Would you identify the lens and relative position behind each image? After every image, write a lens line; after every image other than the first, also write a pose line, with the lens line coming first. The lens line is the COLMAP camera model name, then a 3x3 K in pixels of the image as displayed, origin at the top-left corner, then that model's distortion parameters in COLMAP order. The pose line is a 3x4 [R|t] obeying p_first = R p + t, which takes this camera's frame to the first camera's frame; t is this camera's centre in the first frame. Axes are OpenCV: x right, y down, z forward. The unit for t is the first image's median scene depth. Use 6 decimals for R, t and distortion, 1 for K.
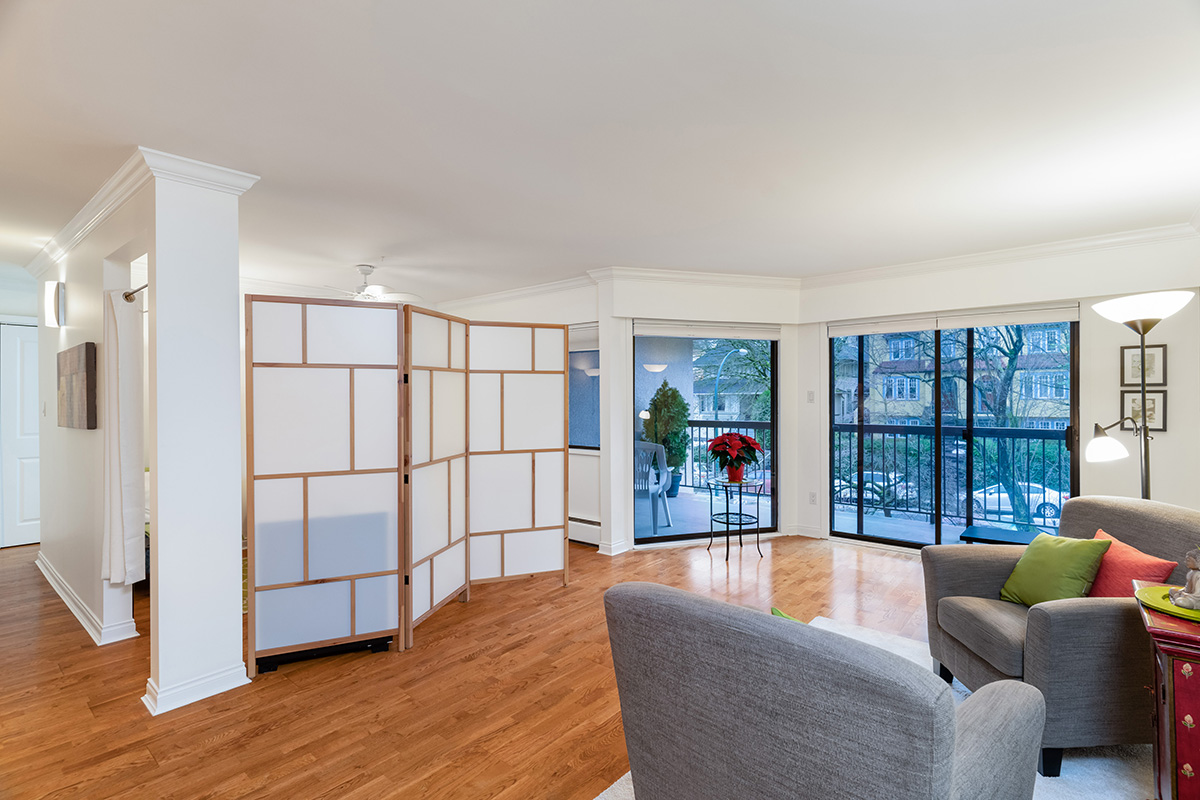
lens RADIAL K [[566.8, 0, 600.0], [0, 566.8, 400.0], [0, 0, 1]] dist [0.000690, 0.000279]
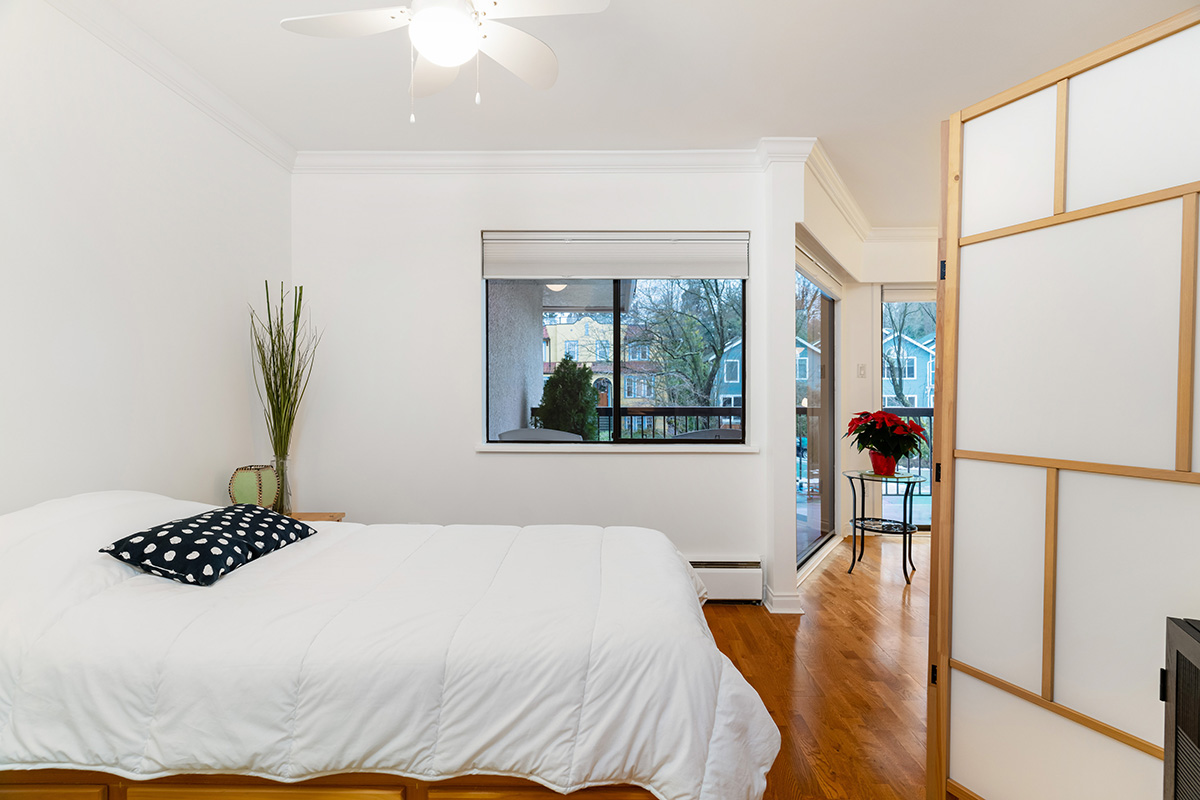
lens RADIAL K [[569.5, 0, 601.0], [0, 569.5, 399.0], [0, 0, 1]] dist [0.004366, -0.000679]
pose [[0.768218, 0.007125, 0.640148, -0.662207], [-0.006545, 0.999973, -0.003275, 0.054550], [-0.640155, -0.001674, 0.768244, 0.801127]]
